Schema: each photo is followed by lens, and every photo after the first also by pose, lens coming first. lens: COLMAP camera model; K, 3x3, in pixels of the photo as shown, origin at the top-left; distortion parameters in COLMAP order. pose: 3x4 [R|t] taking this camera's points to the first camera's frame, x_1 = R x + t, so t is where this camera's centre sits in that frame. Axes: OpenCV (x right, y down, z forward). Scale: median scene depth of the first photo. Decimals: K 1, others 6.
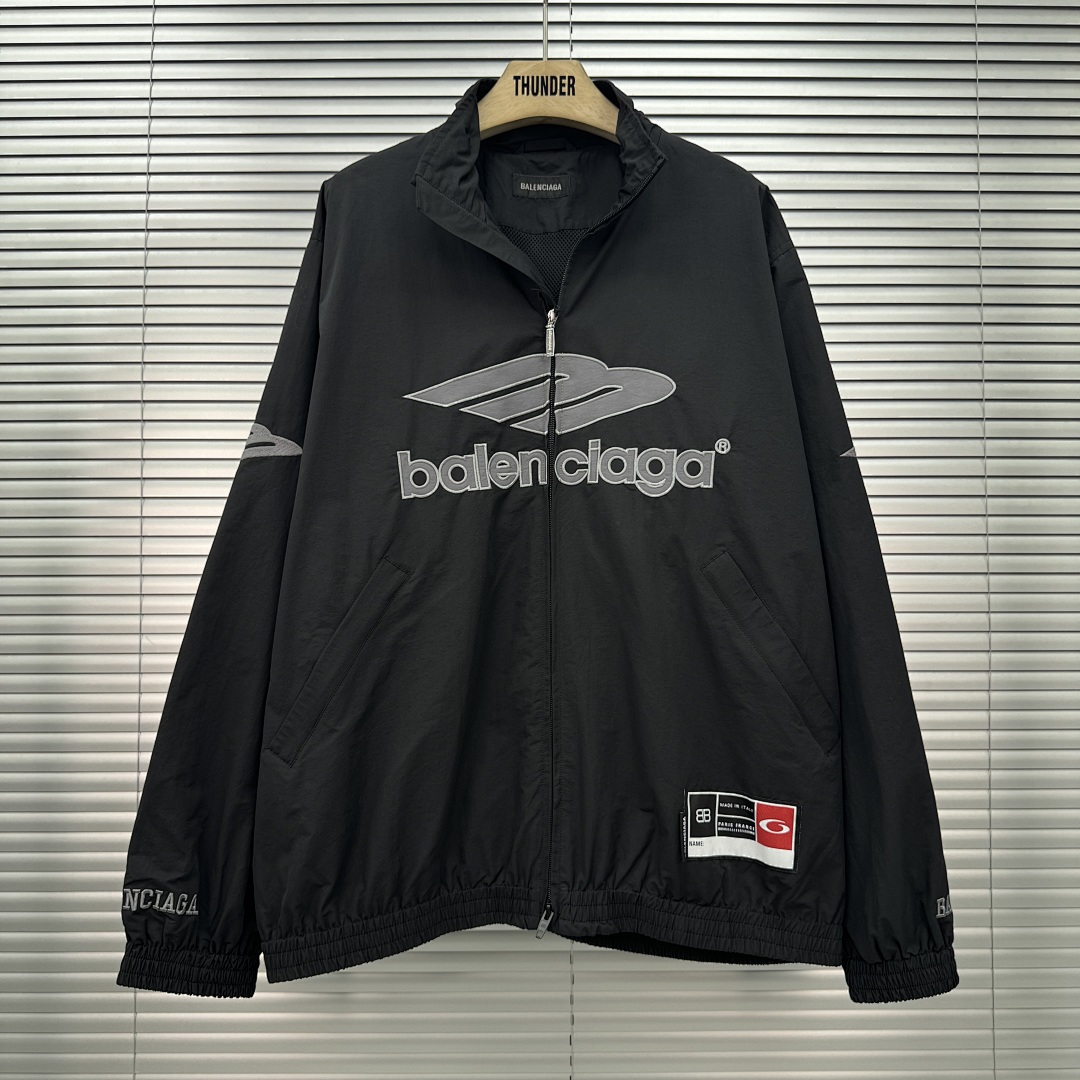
lens RADIAL K [[1062.5, 0, 540.0], [0, 1062.5, 540.0], [0, 0, 1]] dist [0.256040, -0.613368]
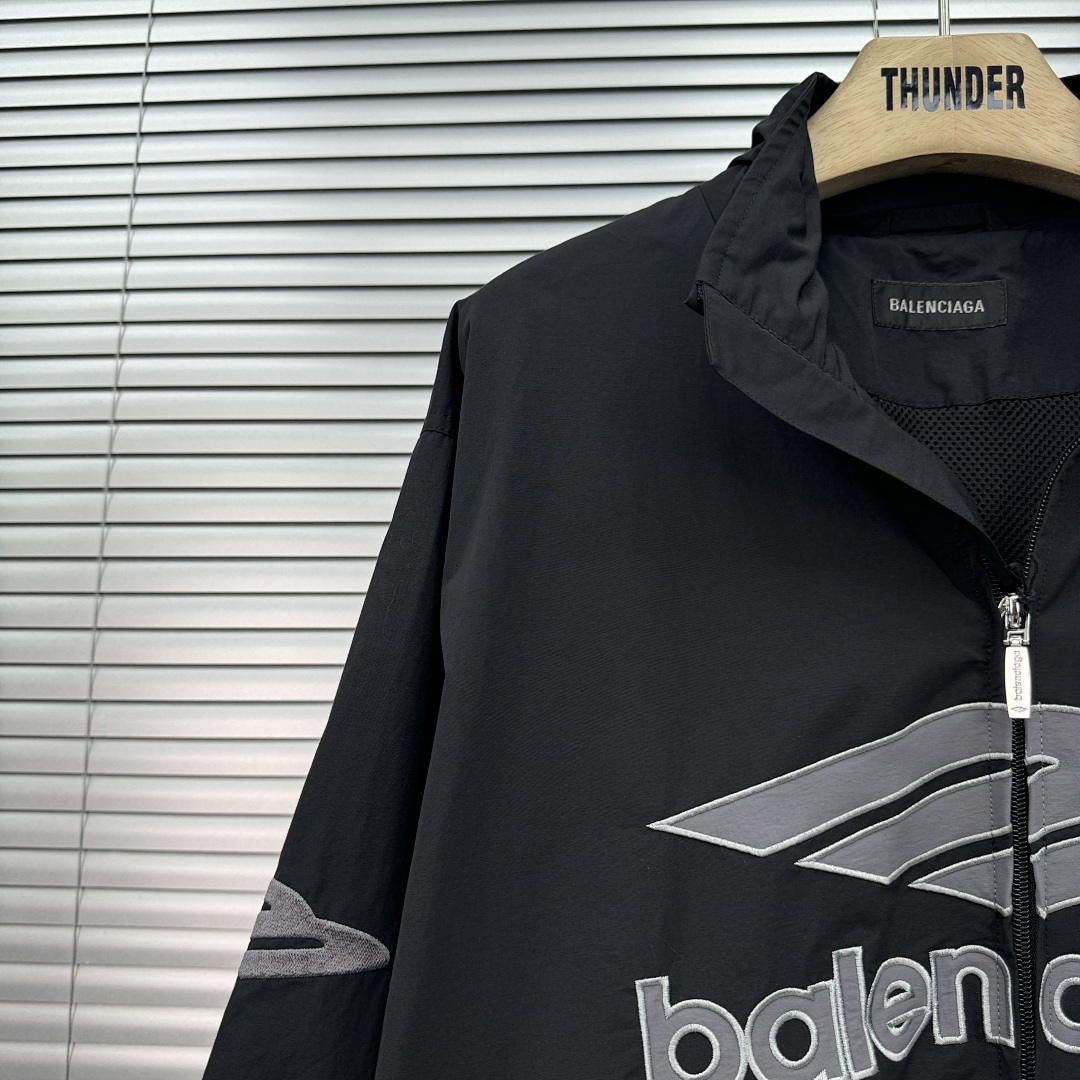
lens RADIAL K [[1077.8, 0, 539.0], [0, 1077.8, 545.4], [0, 0, 1]] dist [0.009707, -0.026537]
pose [[0.998678, 0.003583, -0.051284, -0.145234], [-0.008274, 0.995765, -0.091565, -0.195822], [0.050739, 0.091869, 0.994478, 0.589728]]
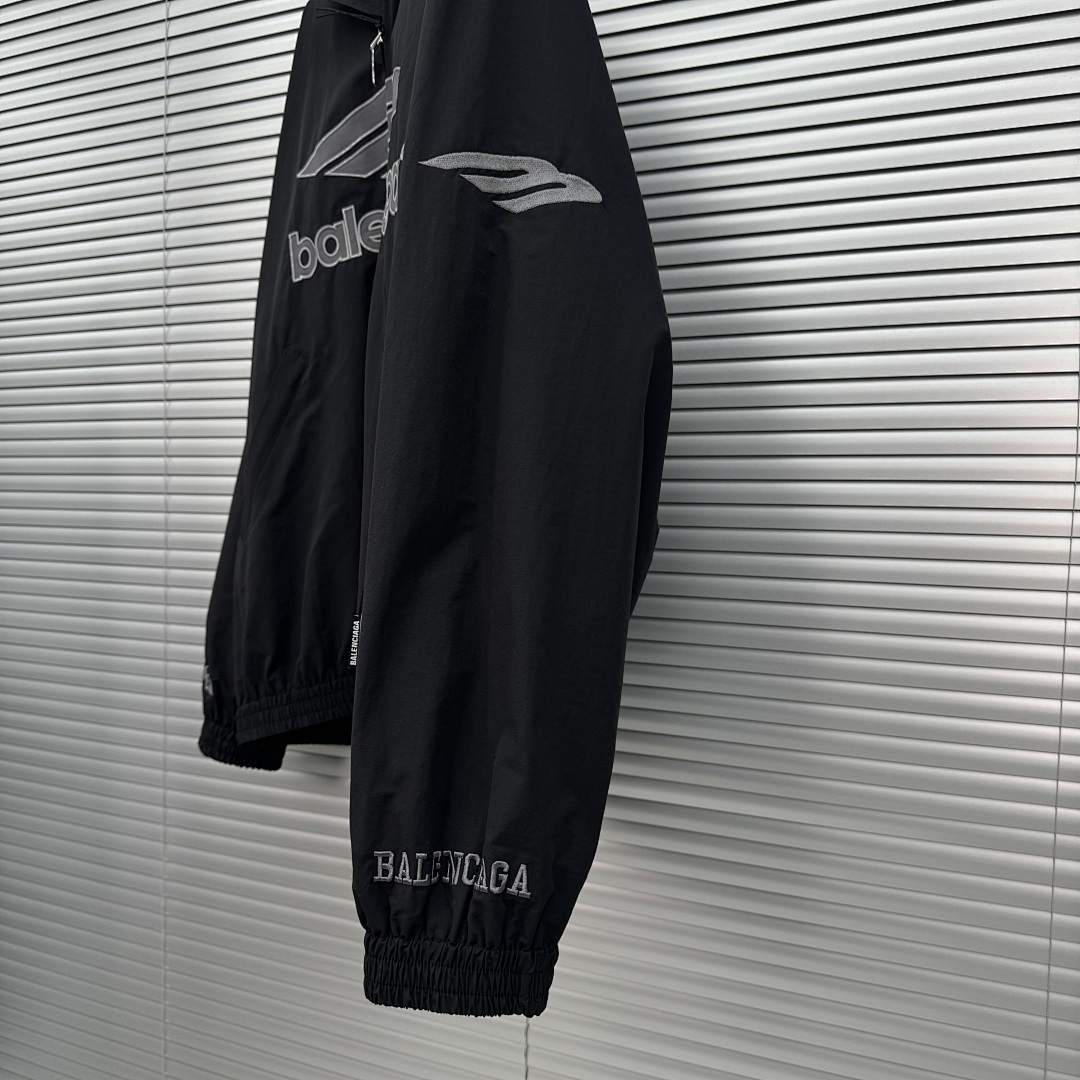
lens RADIAL K [[1061.2, 0, 540.0], [0, 1061.2, 540.0], [0, 0, 1]] dist [0.087003, -0.180454]
pose [[0.737715, -0.001455, -0.675111, 0.680856], [0.127826, 0.982210, 0.137563, 0.084959], [0.662901, -0.187779, 0.724777, 0.383127]]
